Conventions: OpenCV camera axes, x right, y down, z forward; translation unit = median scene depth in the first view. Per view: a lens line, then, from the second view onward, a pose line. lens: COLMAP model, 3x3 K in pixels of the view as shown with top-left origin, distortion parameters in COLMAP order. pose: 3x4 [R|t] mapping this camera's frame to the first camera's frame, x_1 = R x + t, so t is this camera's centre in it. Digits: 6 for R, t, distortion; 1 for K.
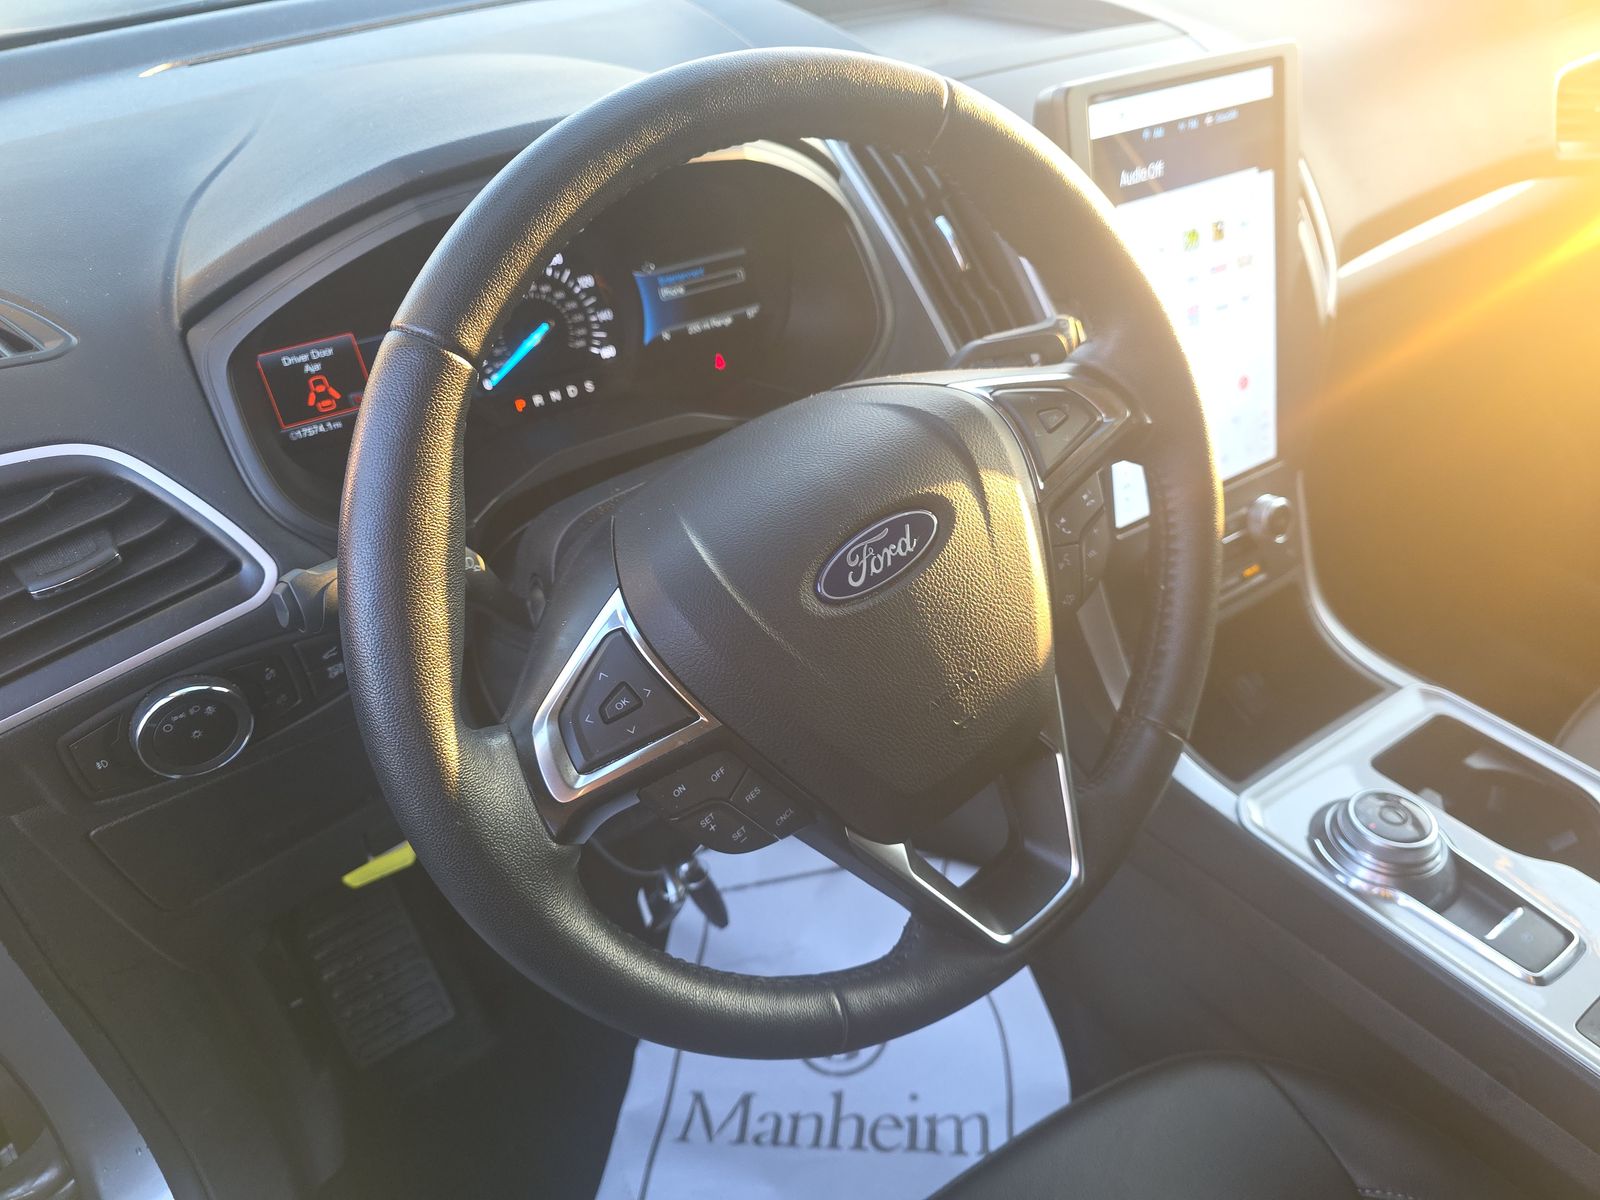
lens RADIAL K [[1077.7, 0, 785.2], [0, 1077.7, 597.5], [0, 0, 1]] dist [0.010536, -0.033465]
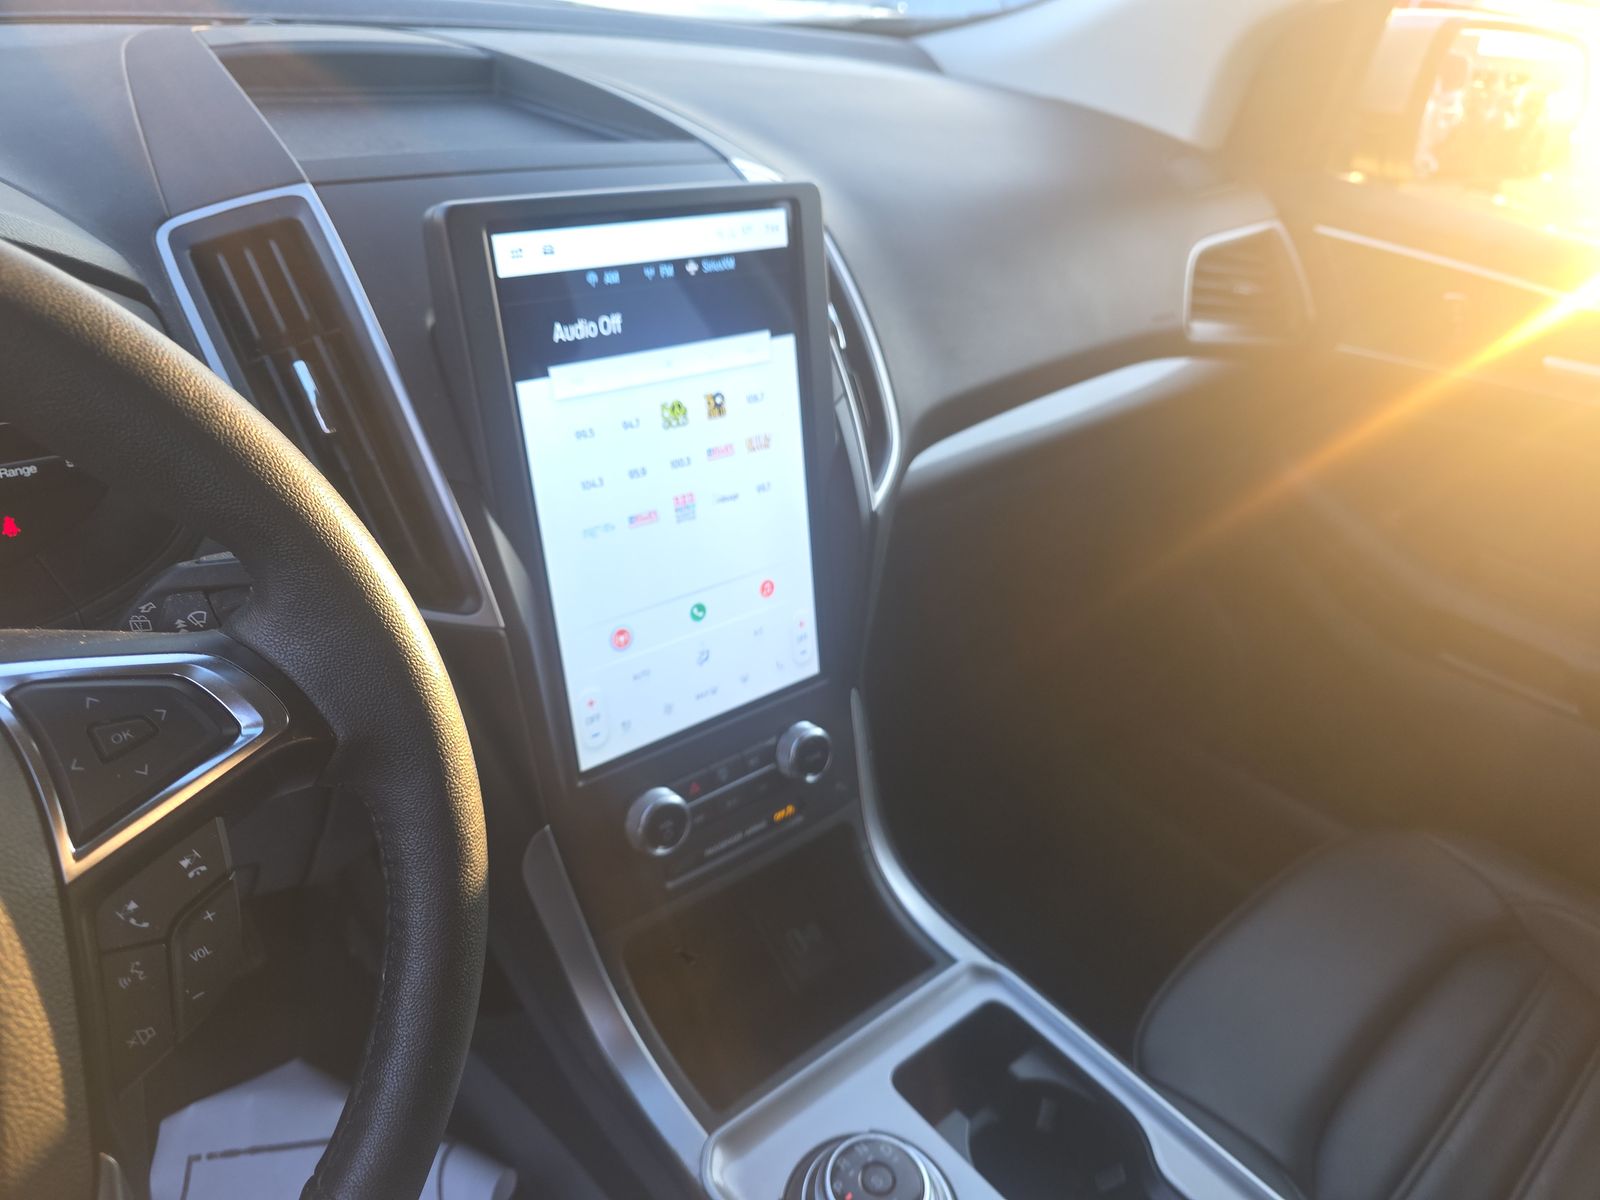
lens RADIAL K [[1077.7, 0, 805.0], [0, 1077.7, 611.4], [0, 0, 1]] dist [0.010536, -0.033465]
pose [[0.982917, 0.051534, 0.176687, 0.316650], [-0.039967, 0.996856, -0.068412, -0.129342], [-0.179657, 0.060181, 0.981887, 0.206052]]
